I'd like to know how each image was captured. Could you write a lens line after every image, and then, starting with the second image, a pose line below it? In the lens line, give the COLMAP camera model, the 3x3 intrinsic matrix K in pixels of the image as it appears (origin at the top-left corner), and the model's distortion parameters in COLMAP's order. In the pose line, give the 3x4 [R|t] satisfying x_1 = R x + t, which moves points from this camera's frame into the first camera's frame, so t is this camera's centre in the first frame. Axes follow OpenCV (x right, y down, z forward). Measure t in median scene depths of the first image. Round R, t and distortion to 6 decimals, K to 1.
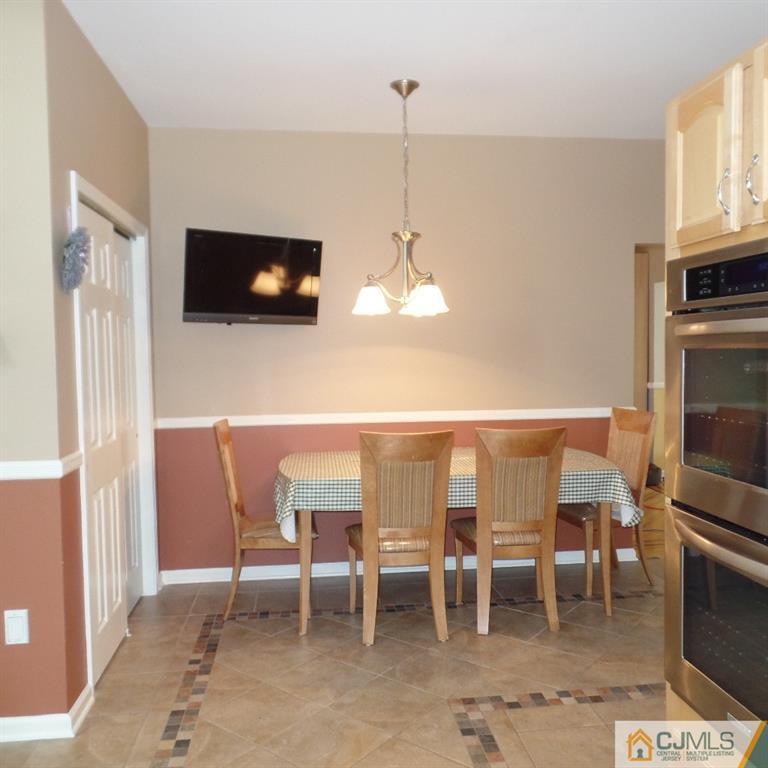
lens RADIAL K [[723.4, 0, 389.4], [0, 723.4, 386.2], [0, 0, 1]] dist [-0.025454, 0.000000]
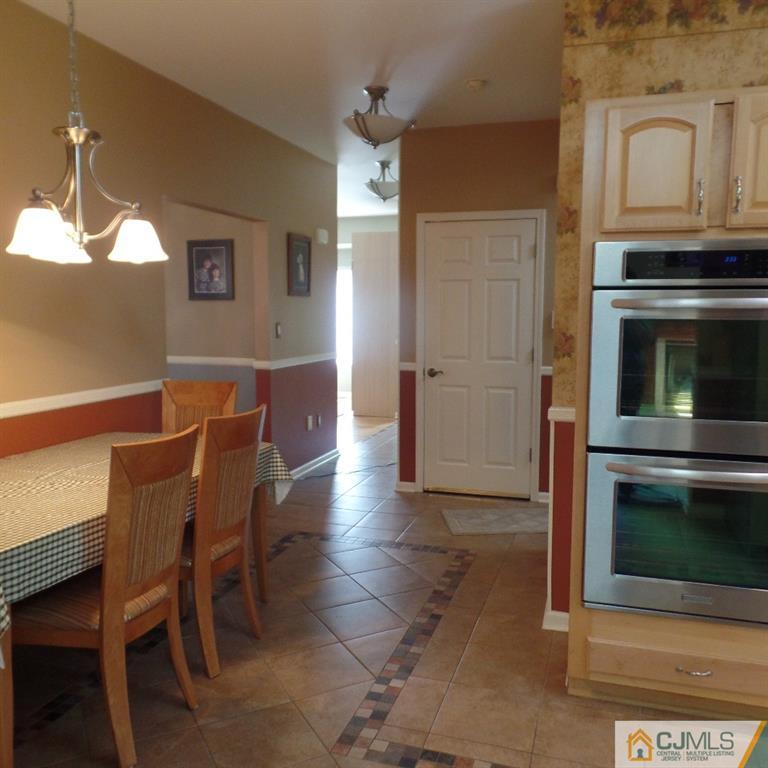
lens RADIAL K [[723.4, 0, 386.3], [0, 723.4, 382.2], [0, 0, 1]] dist [-0.025454, 0.000000]
pose [[0.414765, -0.090380, 0.905429, -0.571069], [0.050082, 0.995814, 0.076460, -0.031746], [-0.908549, 0.013633, 0.417556, 0.596860]]
